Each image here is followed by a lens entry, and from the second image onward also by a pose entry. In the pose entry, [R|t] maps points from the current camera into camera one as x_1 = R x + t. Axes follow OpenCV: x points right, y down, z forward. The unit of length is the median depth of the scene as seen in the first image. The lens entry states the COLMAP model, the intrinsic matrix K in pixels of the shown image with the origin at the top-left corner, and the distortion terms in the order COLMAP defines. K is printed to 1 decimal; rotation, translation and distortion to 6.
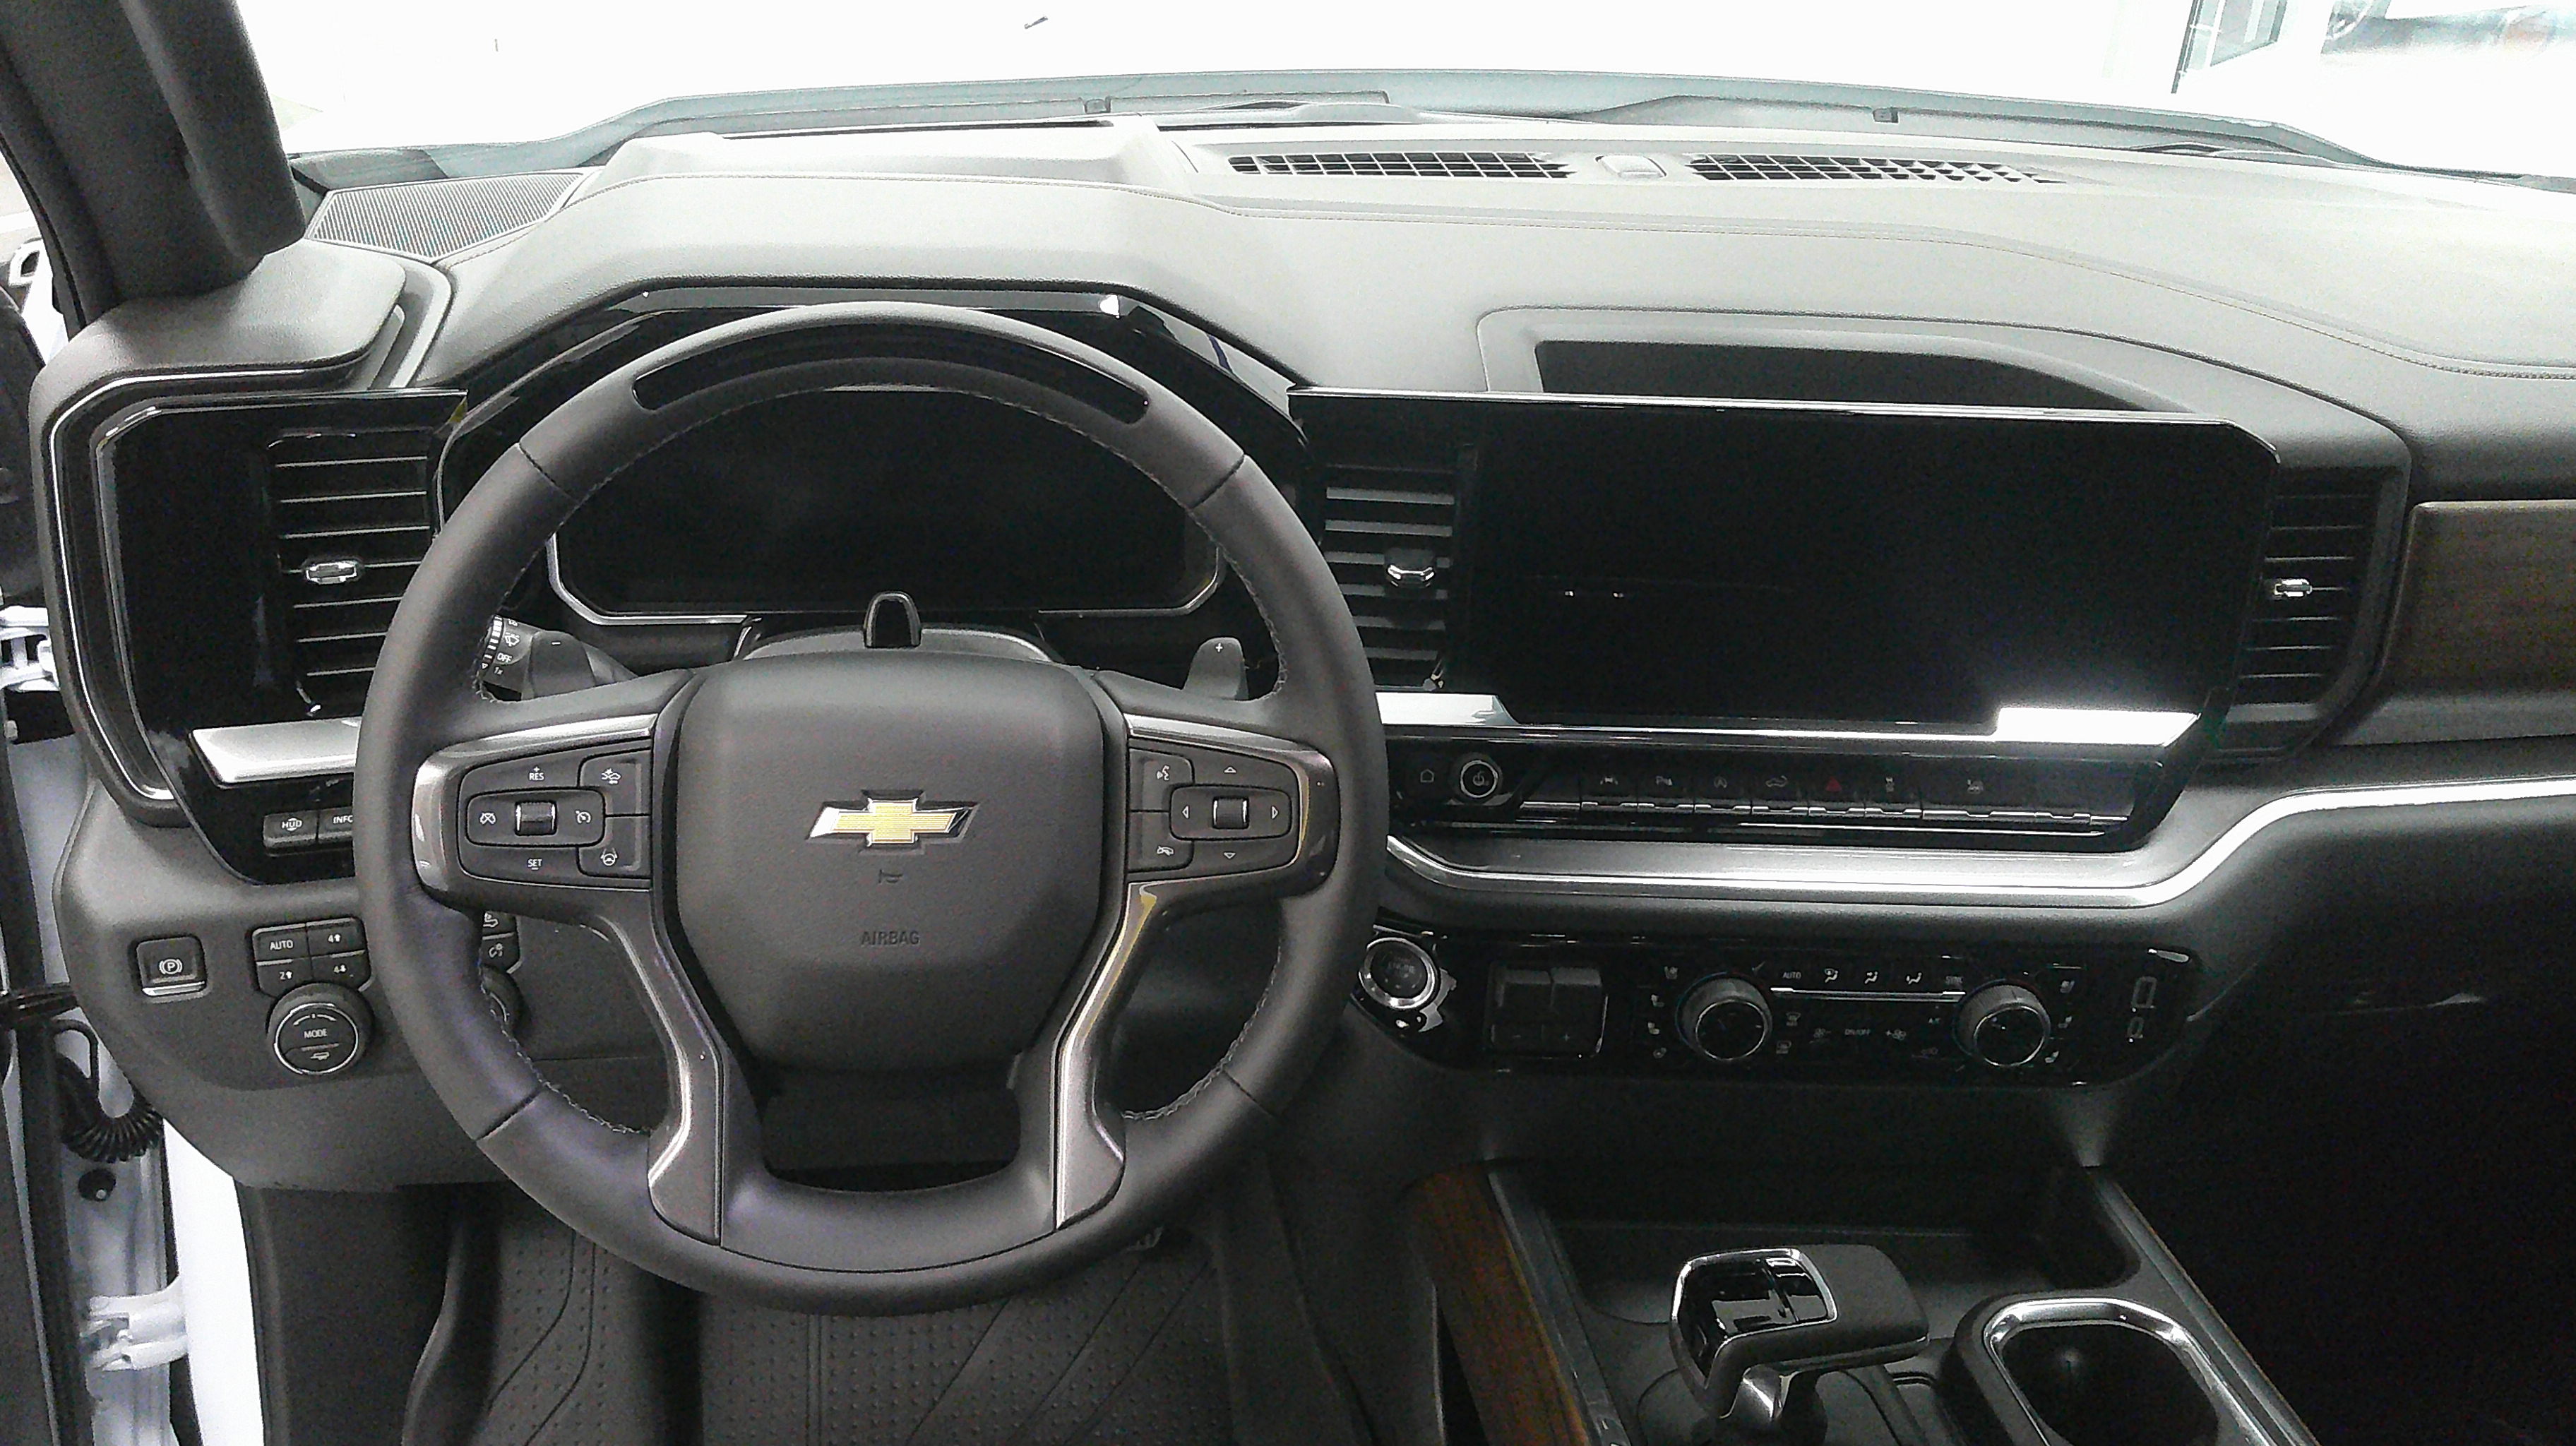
lens RADIAL K [[2161.8, 0, 1203.6], [0, 2161.8, 728.9], [0, 0, 1]] dist [0.114700, -0.196671]
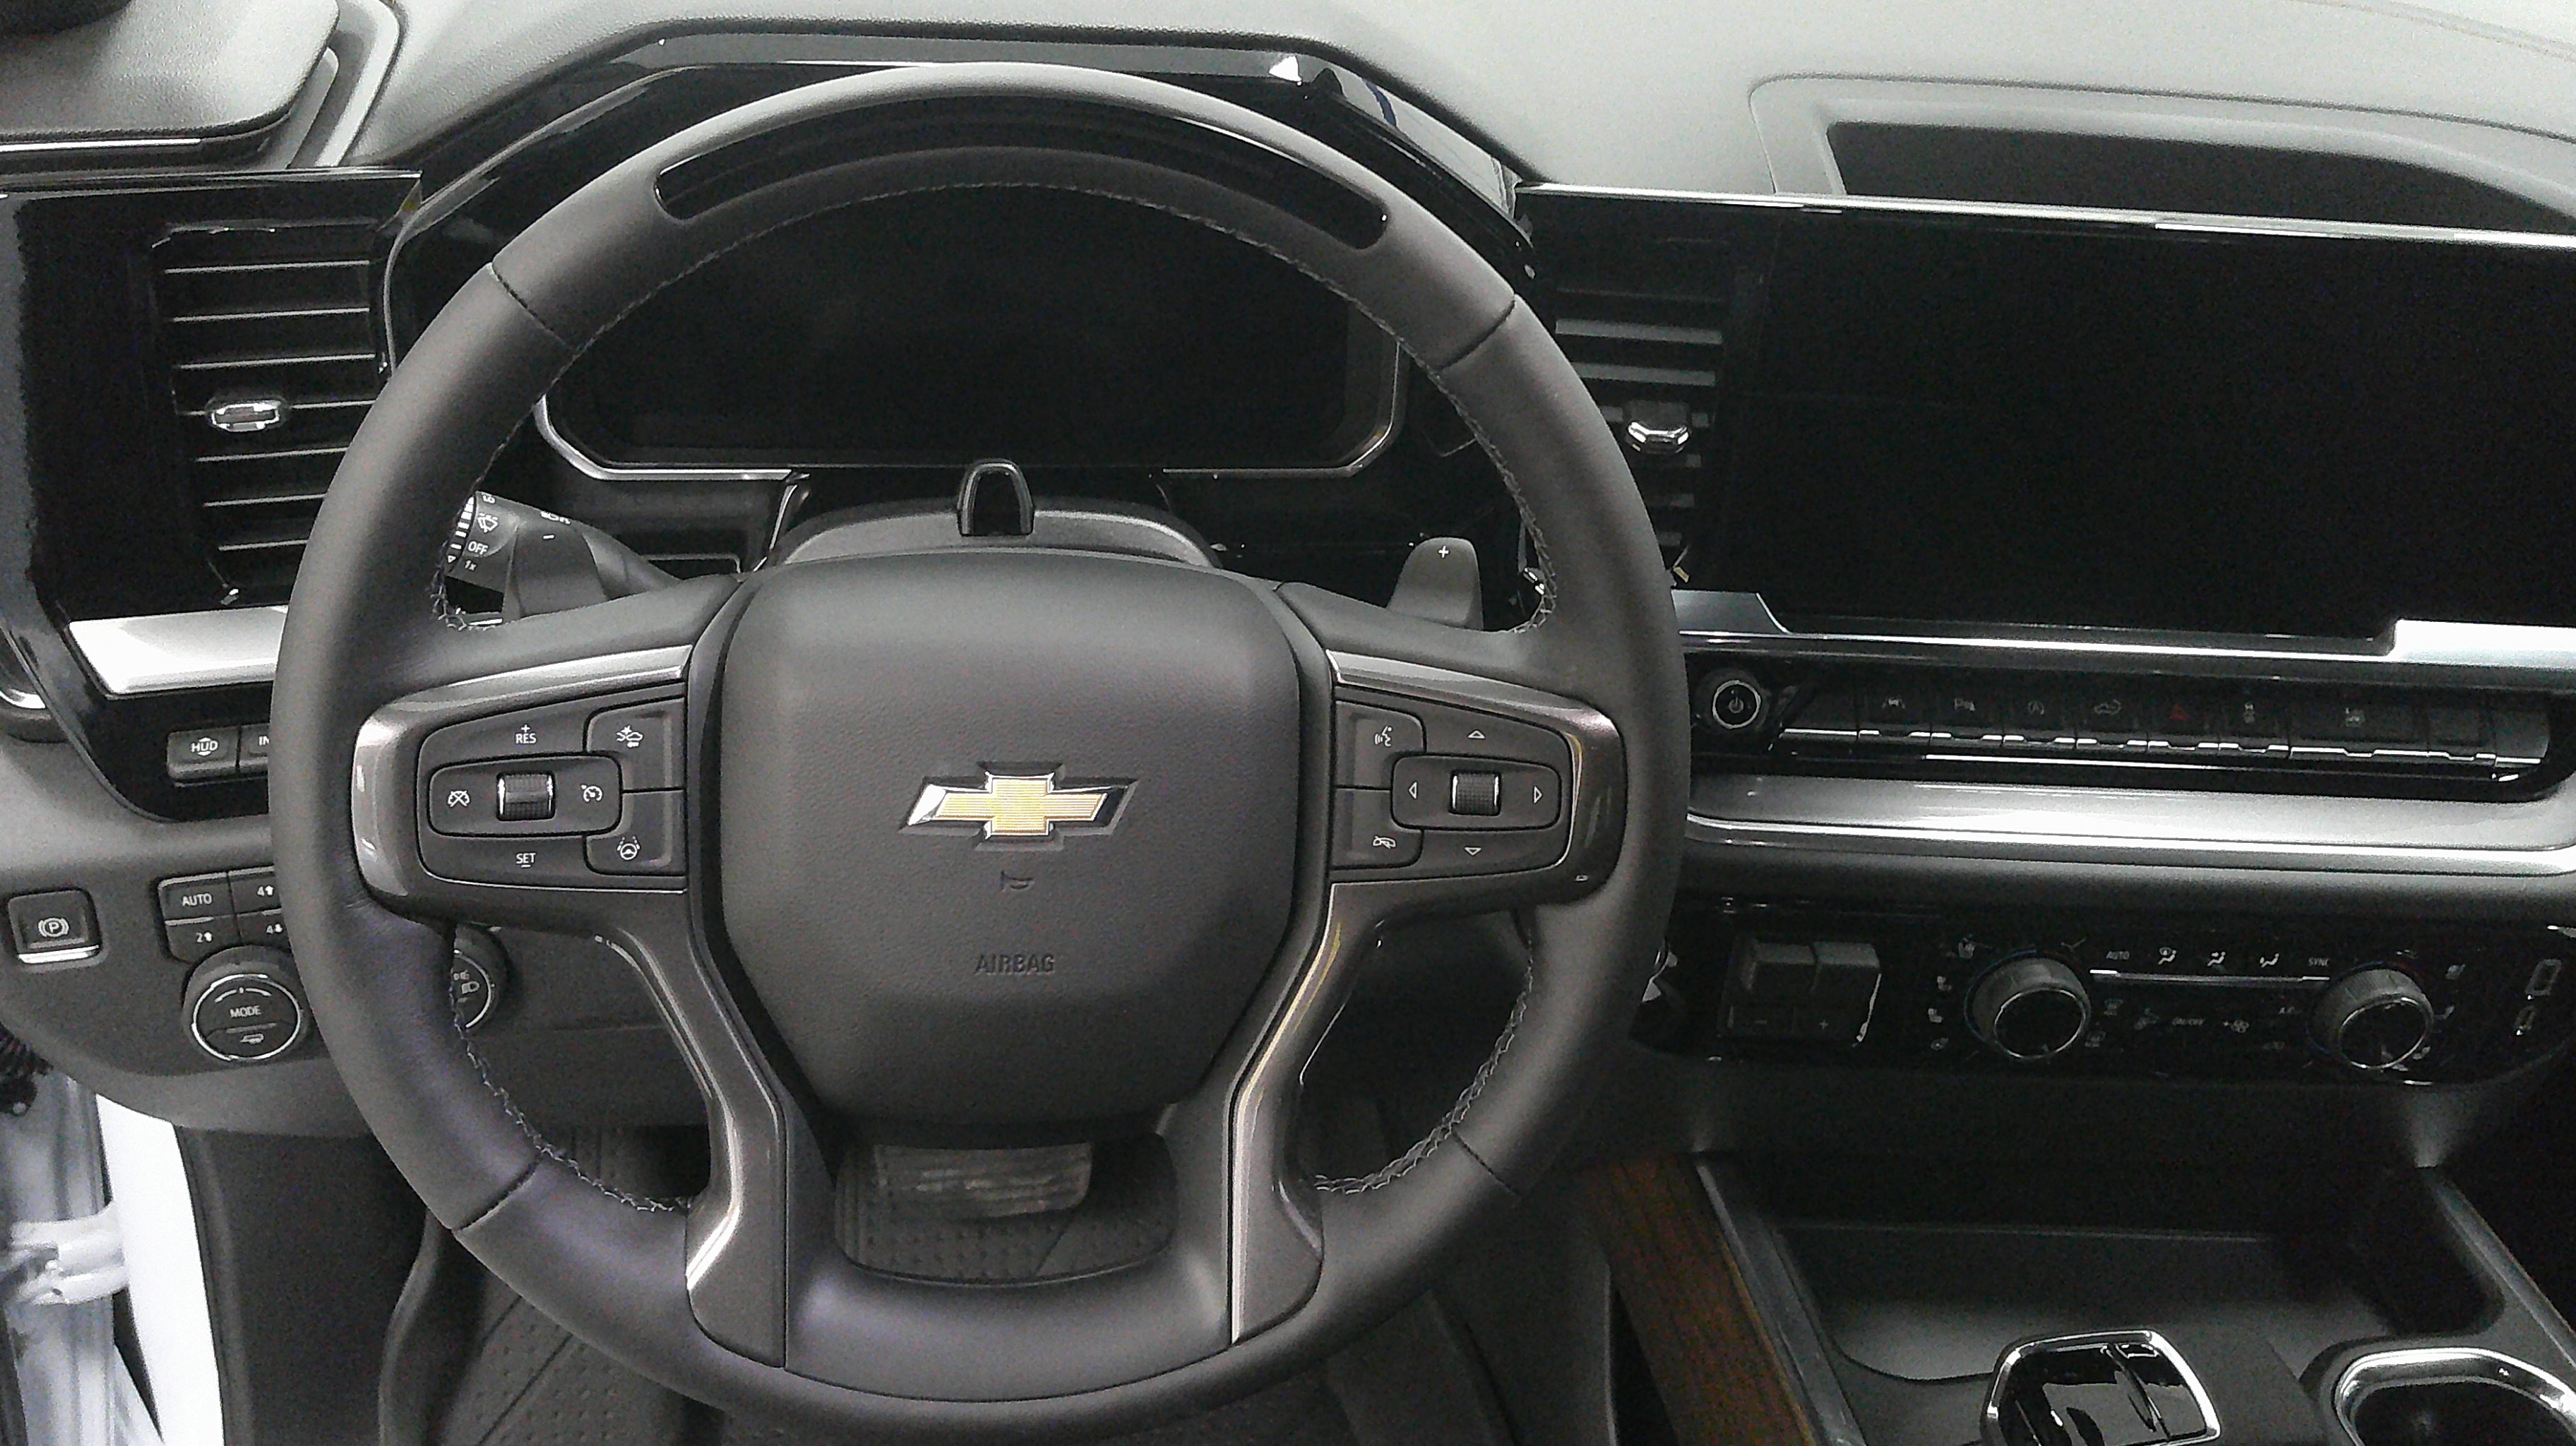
lens RADIAL K [[2161.8, 0, 1203.6], [0, 2161.8, 728.9], [0, 0, 1]] dist [0.114700, -0.196671]
pose [[0.999809, 0.017691, 0.008289, -0.075305], [-0.018497, 0.993746, 0.110120, -0.054028], [-0.006289, -0.110252, 0.993884, 0.241665]]
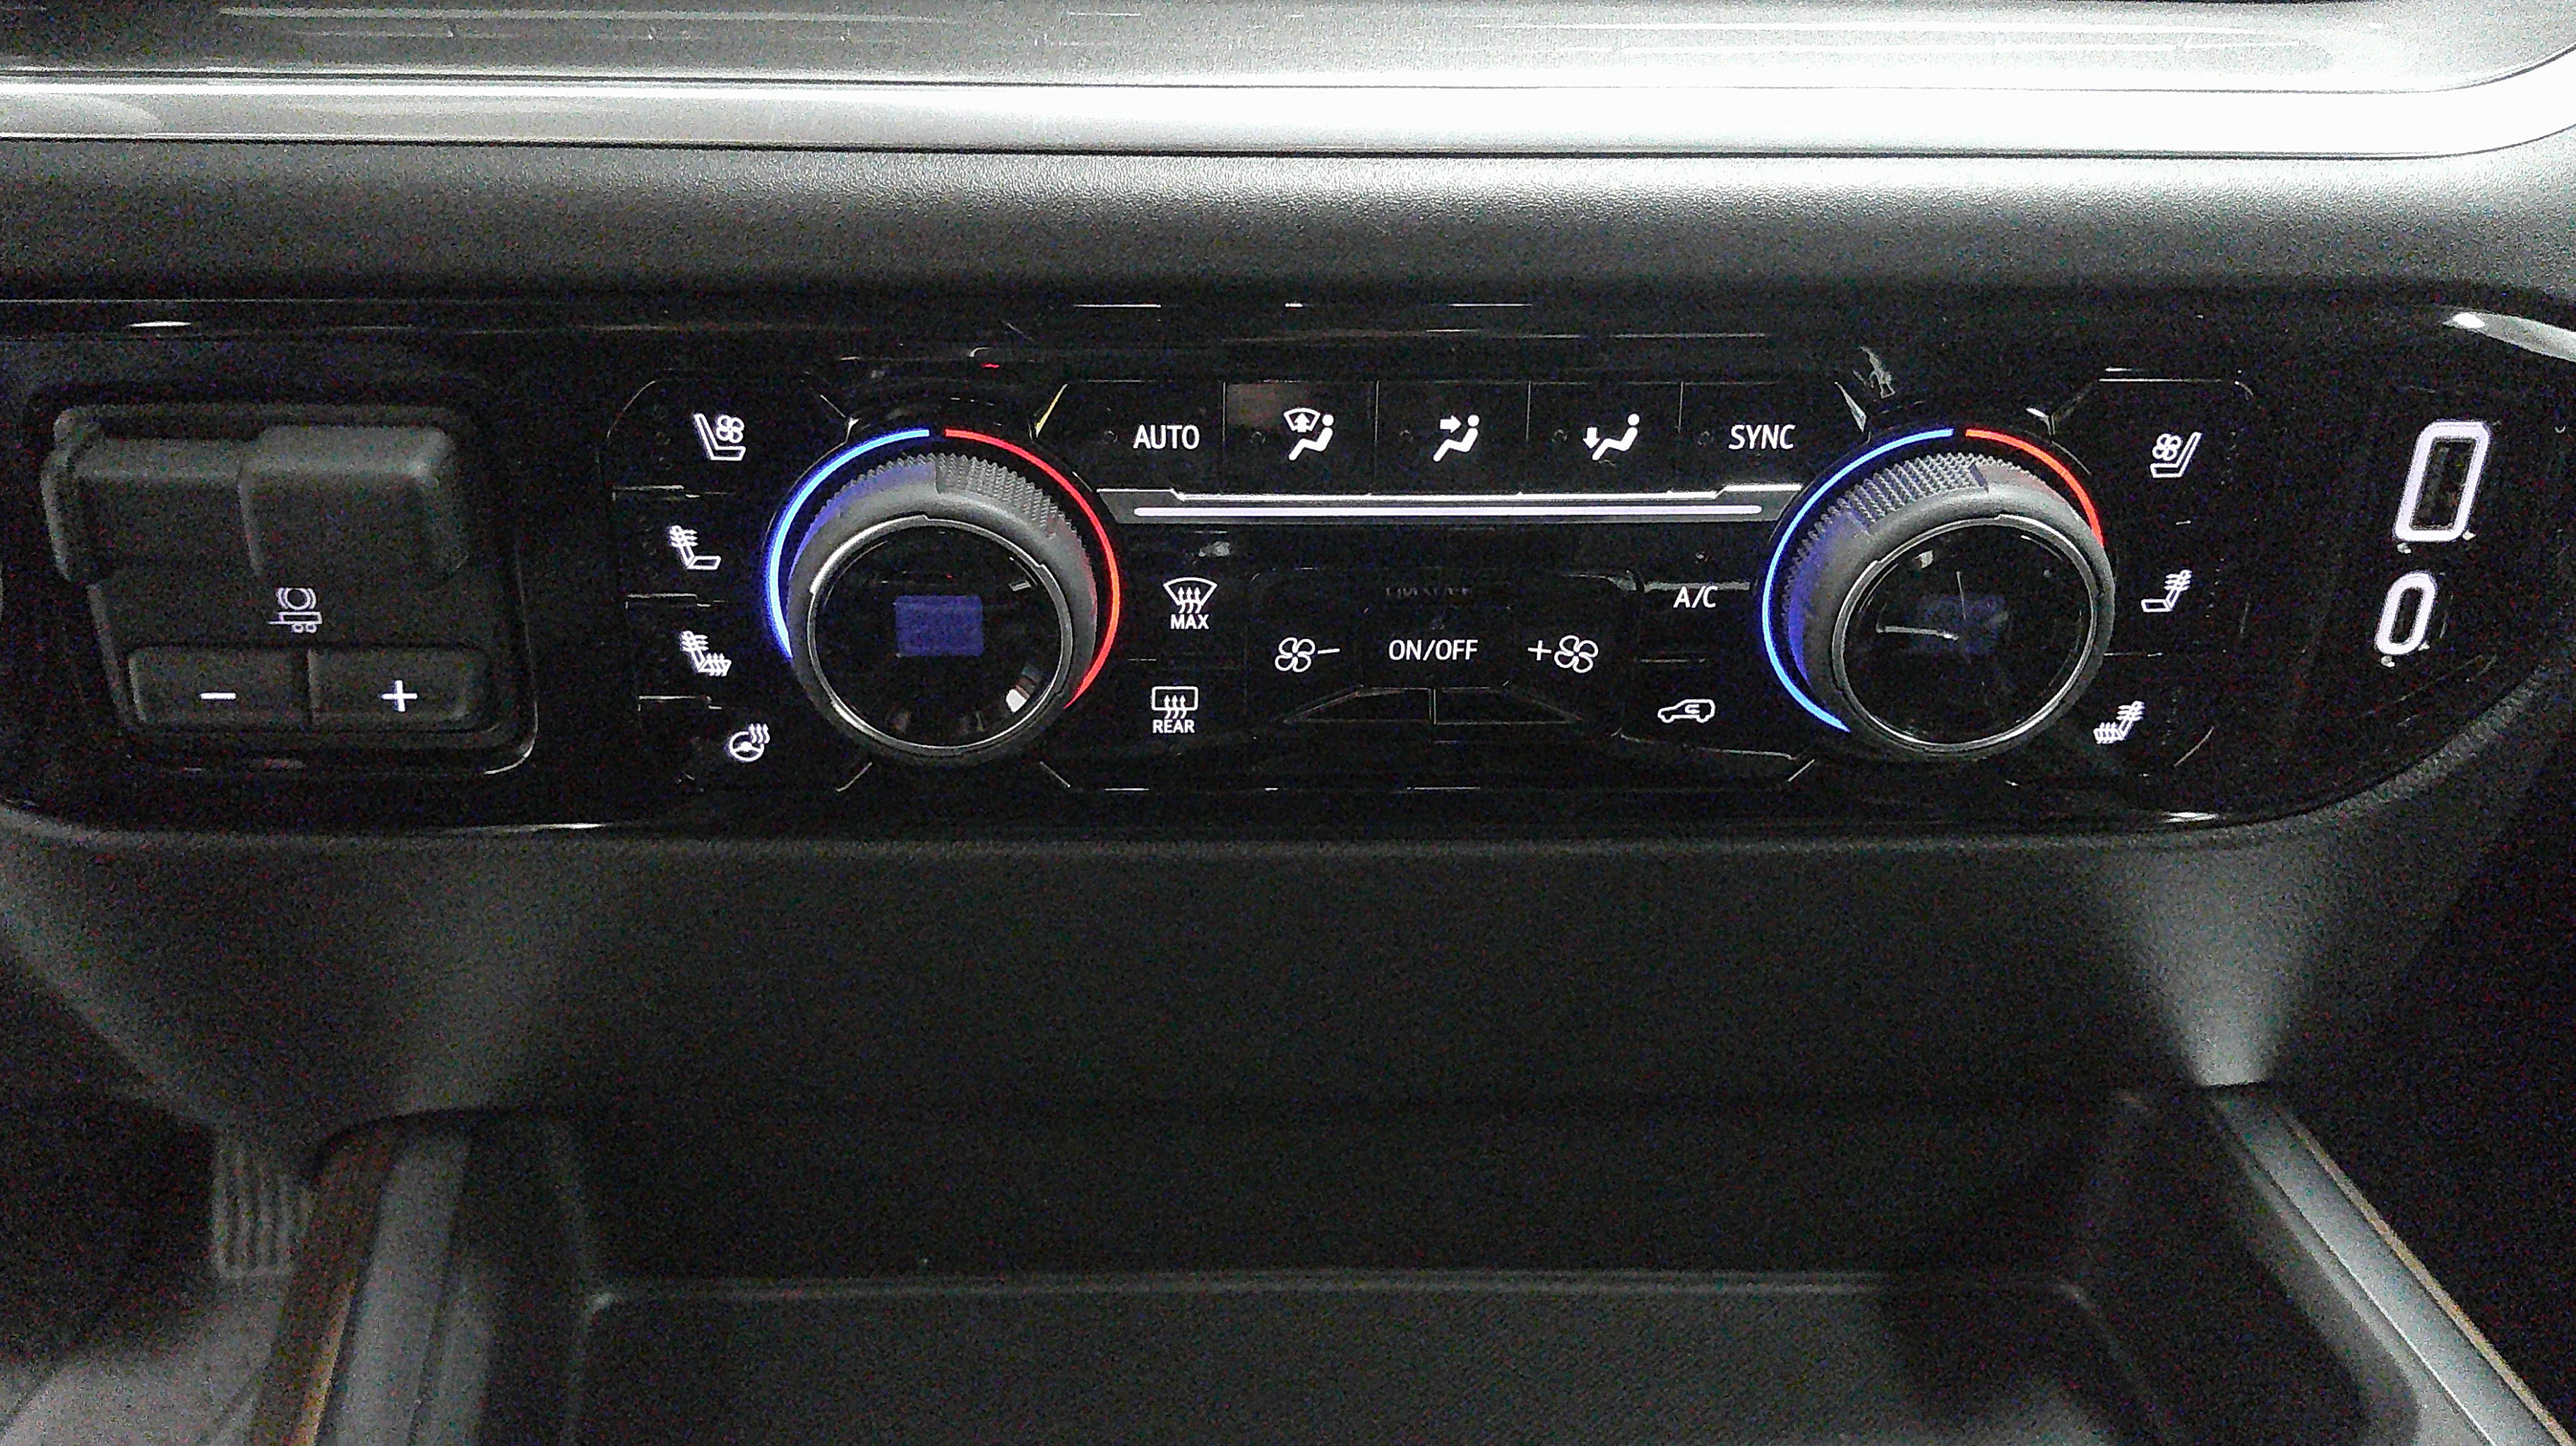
lens RADIAL K [[2161.8, 0, 1203.6], [0, 2161.8, 728.9], [0, 0, 1]] dist [0.114700, -0.196671]
pose [[0.999642, -0.023949, -0.011951, 0.301807], [0.024511, 0.998483, 0.049303, 0.148937], [0.010752, -0.049578, 0.998712, 0.793306]]
